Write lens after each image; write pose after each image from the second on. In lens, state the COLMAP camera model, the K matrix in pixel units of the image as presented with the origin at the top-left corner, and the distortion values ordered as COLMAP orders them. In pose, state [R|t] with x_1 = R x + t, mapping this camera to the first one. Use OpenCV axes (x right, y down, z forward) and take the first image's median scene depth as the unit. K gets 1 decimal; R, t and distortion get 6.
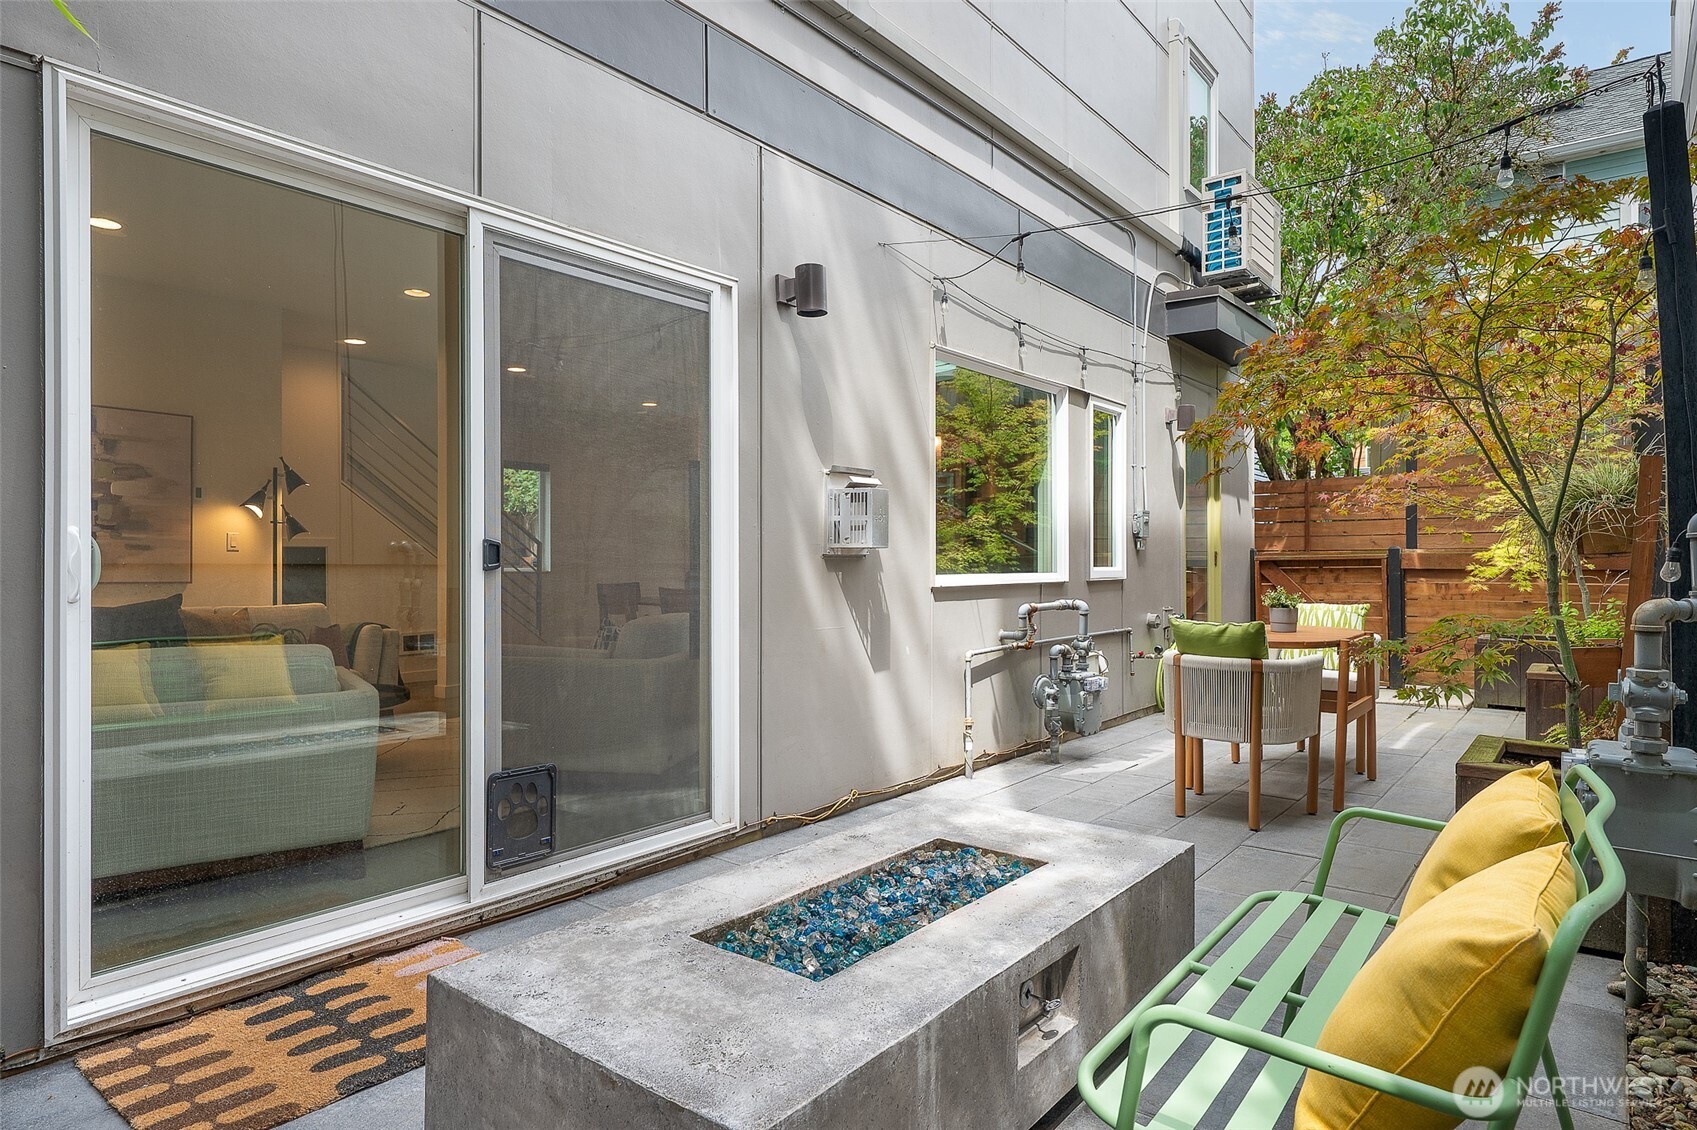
lens RADIAL K [[974.9, 0, 858.9], [0, 974.9, 556.9], [0, 0, 1]] dist [-0.005303, 0.000808]
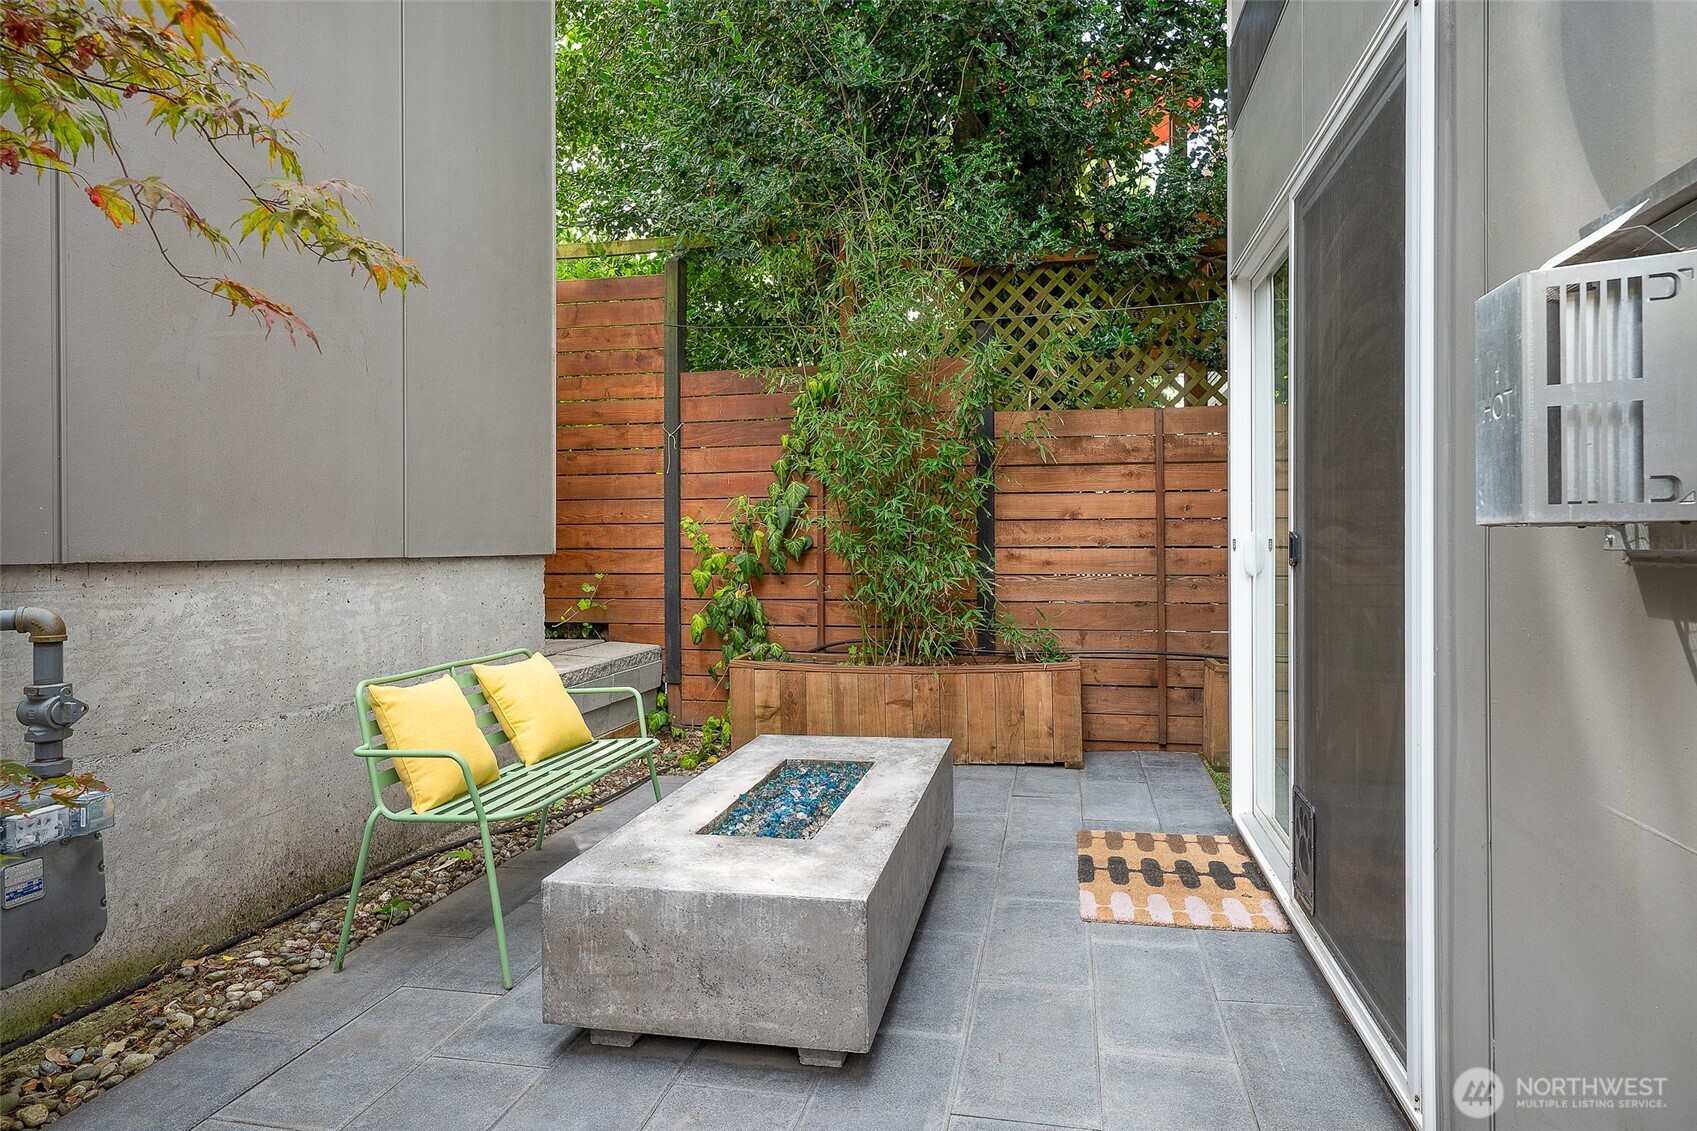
lens RADIAL K [[974.9, 0, 856.7], [0, 974.9, 558.0], [0, 0, 1]] dist [-0.005303, 0.000808]
pose [[-0.899613, 0.011530, -0.436537, 0.353935], [0.006671, 0.999898, 0.012661, -0.006661], [0.436638, 0.008478, -0.899597, 1.442455]]
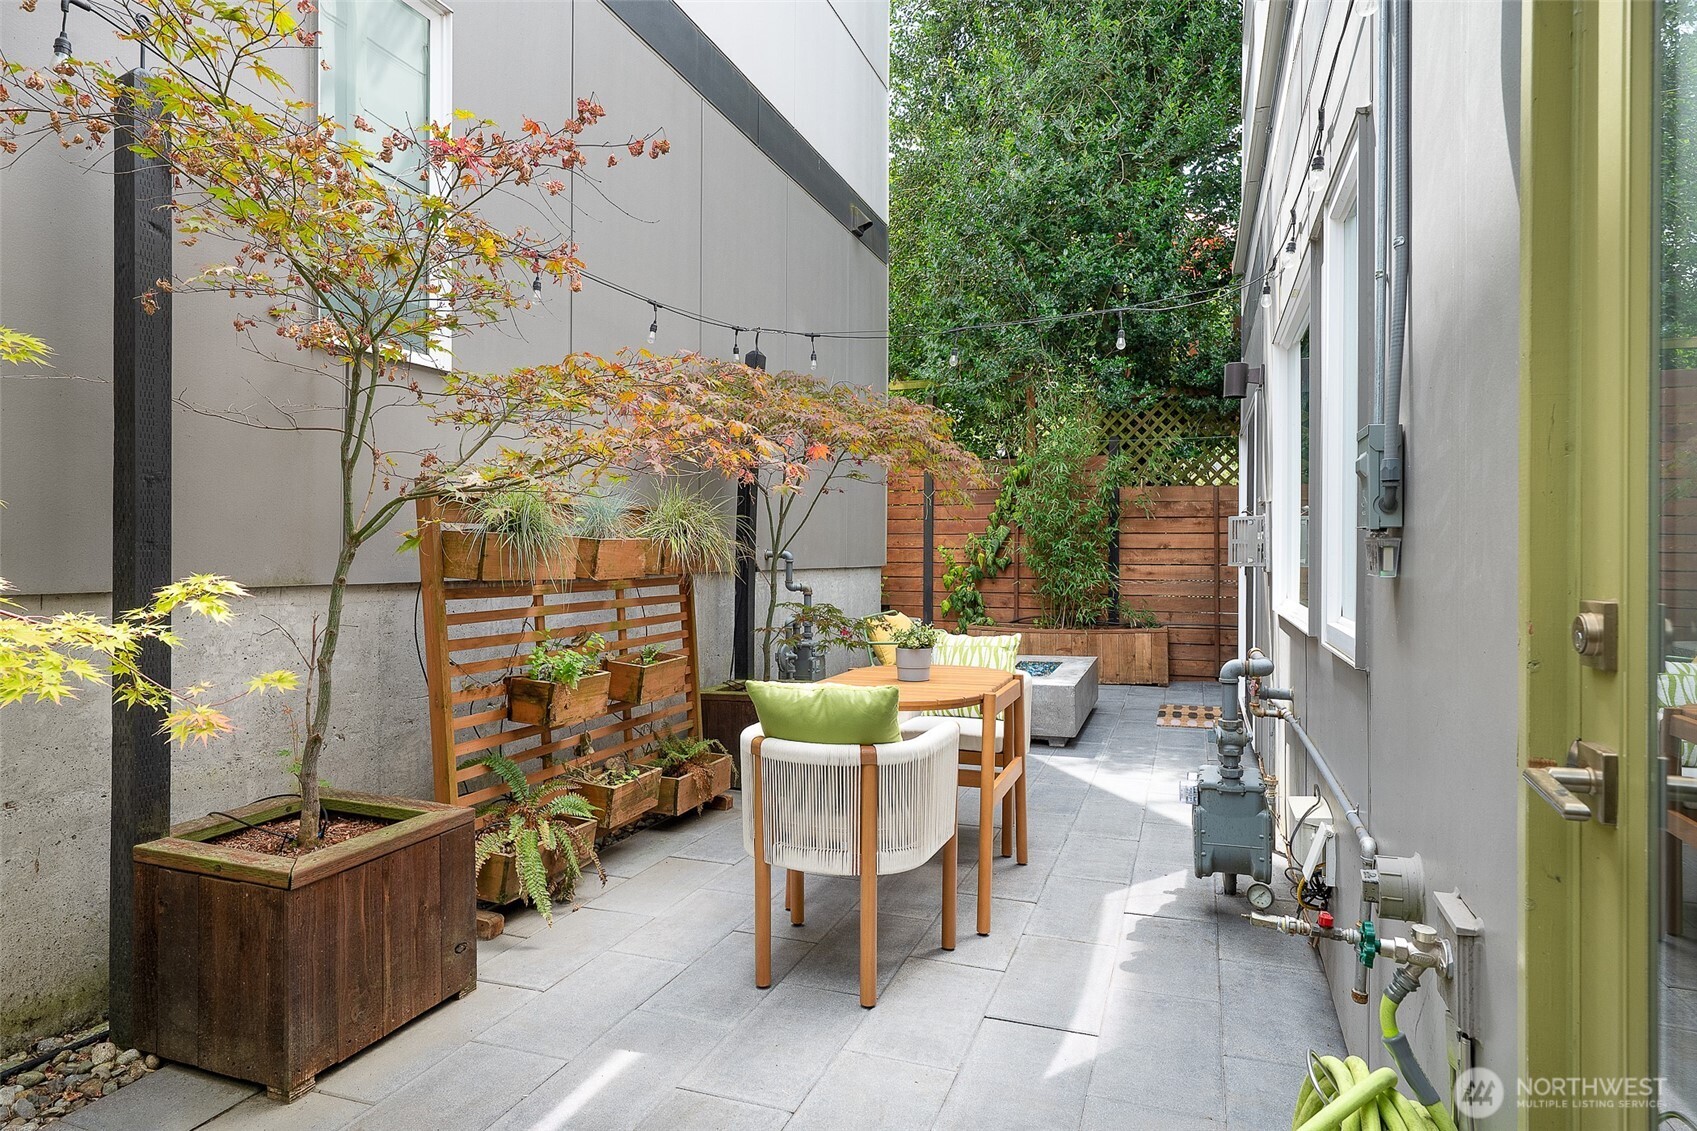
lens RADIAL K [[974.9, 0, 836.7], [0, 974.9, 562.0], [0, 0, 1]] dist [-0.005303, 0.000808]
pose [[-0.950976, 0.000361, -0.309264, 1.018678], [-0.001847, 0.999975, 0.006849, -0.024192], [0.309259, 0.007085, -0.950952, 2.411529]]
